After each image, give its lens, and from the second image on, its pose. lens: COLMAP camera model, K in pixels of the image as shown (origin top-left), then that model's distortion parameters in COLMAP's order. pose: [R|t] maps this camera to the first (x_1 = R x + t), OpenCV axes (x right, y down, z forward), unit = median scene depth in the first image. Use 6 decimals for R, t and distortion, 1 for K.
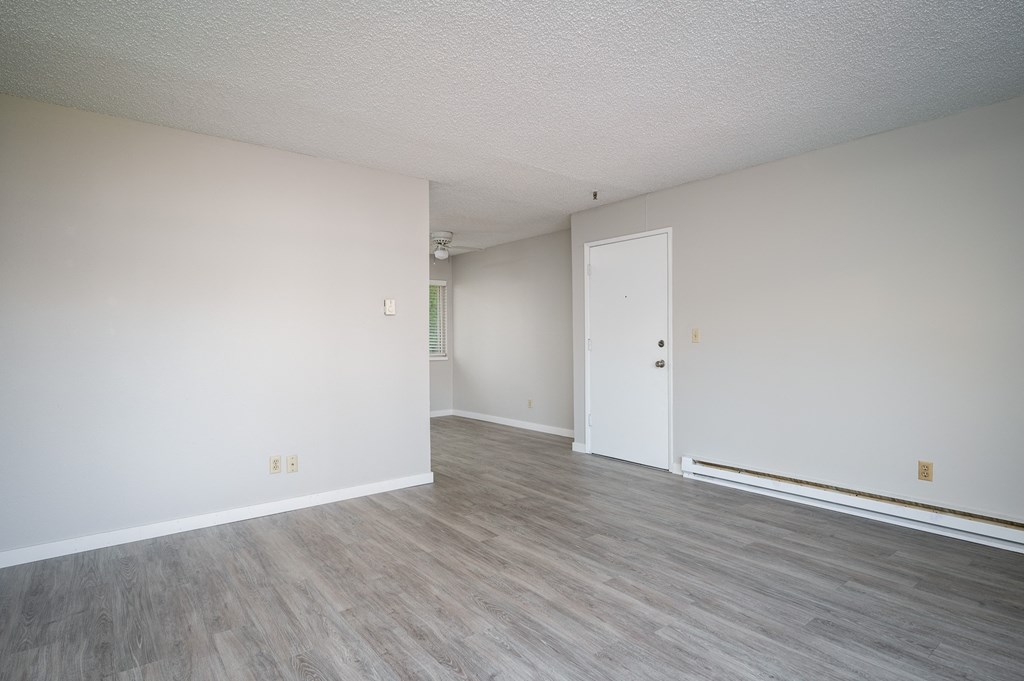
lens RADIAL K [[548.6, 0, 512.0], [0, 548.6, 340.5], [0, 0, 1]] dist [-0.002431, -0.000421]
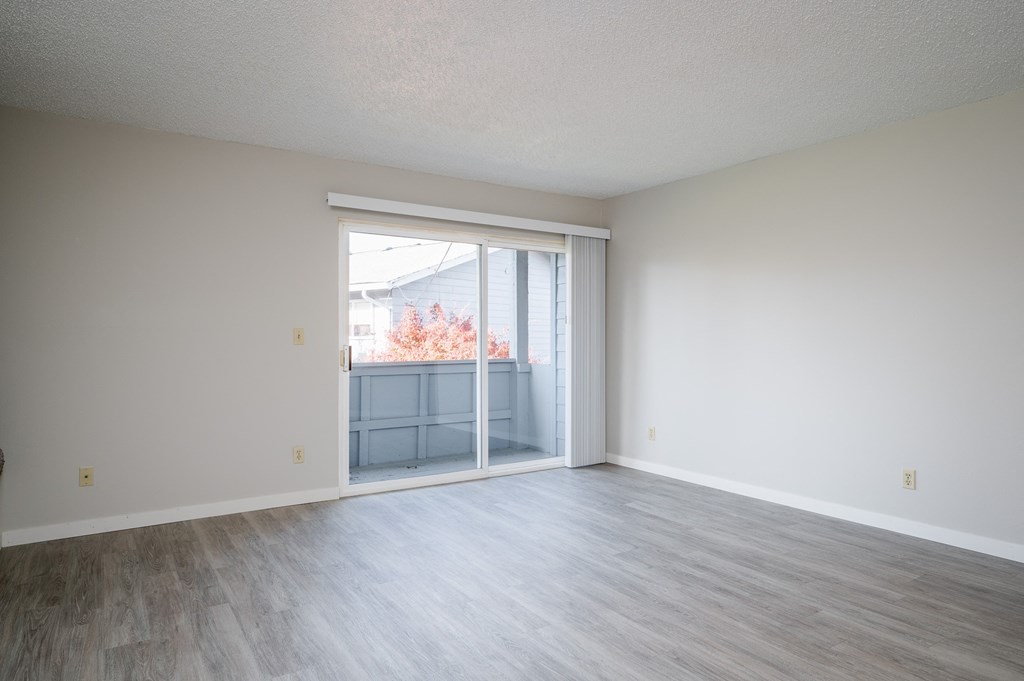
lens RADIAL K [[613.3, 0, 529.9], [0, 613.3, 339.1], [0, 0, 1]] dist [-0.002612, -0.000041]
pose [[-0.998208, 0.005315, 0.059603, 0.135892], [0.005643, 0.999970, 0.005336, -0.010049], [-0.059573, 0.005663, -0.998208, 1.928934]]
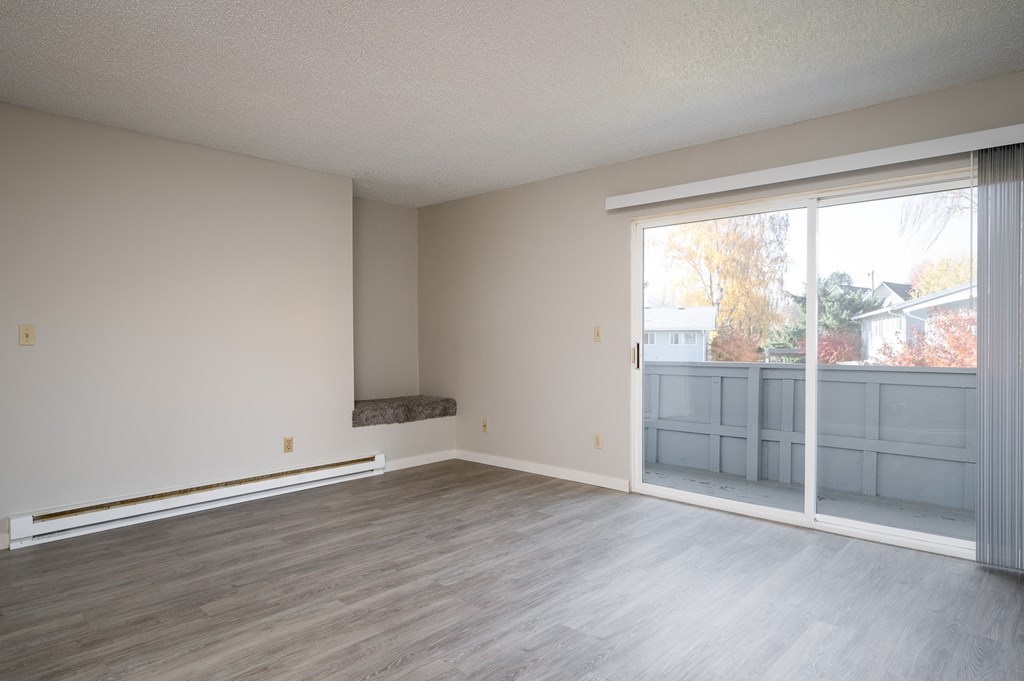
lens RADIAL K [[613.3, 0, 529.9], [0, 613.3, 339.1], [0, 0, 1]] dist [-0.002612, -0.000041]
pose [[-0.190903, 0.001161, 0.981608, -0.883975], [0.007151, 0.999974, 0.000208, 0.000499], [-0.981583, 0.007059, -0.190906, 0.881149]]
